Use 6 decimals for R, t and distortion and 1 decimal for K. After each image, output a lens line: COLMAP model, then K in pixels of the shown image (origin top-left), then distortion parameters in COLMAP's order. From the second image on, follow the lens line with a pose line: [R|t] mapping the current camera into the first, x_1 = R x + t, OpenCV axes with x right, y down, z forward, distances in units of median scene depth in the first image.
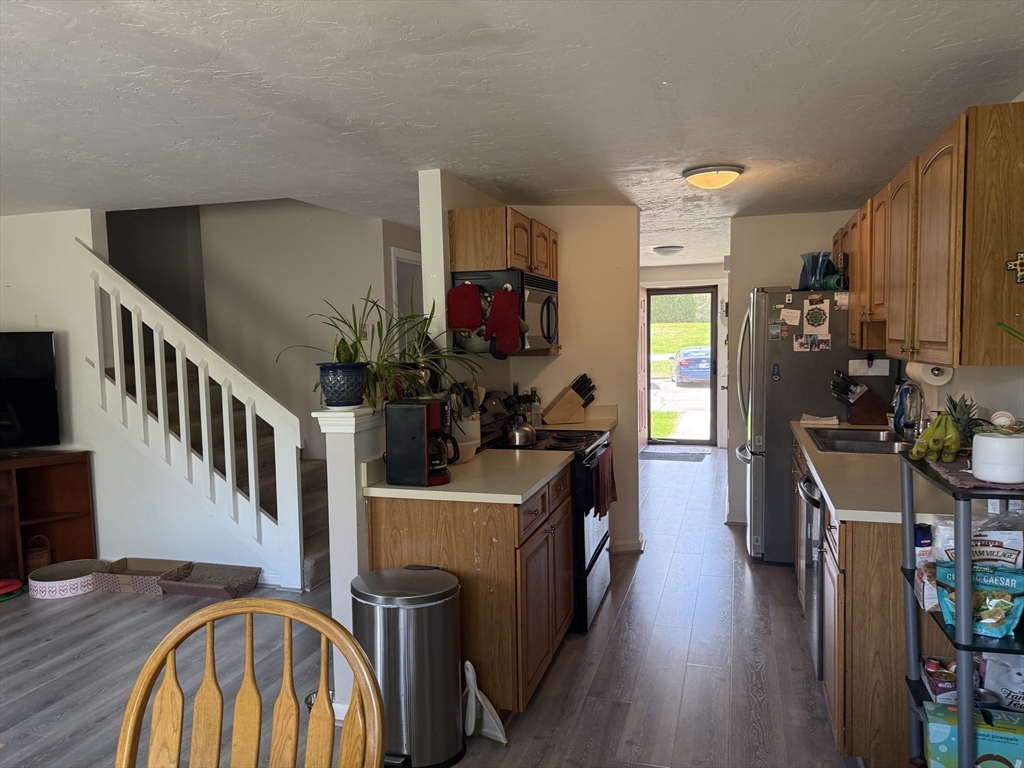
lens RADIAL K [[741.8, 0, 510.5], [0, 741.8, 386.1], [0, 0, 1]] dist [0.074276, -0.013682]
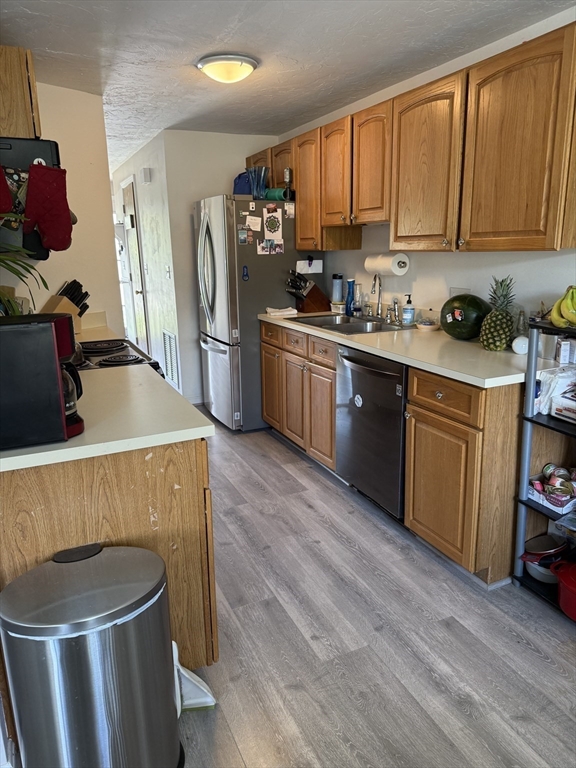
lens RADIAL K [[556.3, 0, 287.2], [0, 556.3, 383.5], [0, 0, 1]] dist [0.074276, -0.013682]
pose [[0.741134, -0.160397, 0.651915, -0.193838], [0.056986, 0.982566, 0.176965, 0.000128], [-0.668934, -0.094005, 0.737354, 0.313958]]
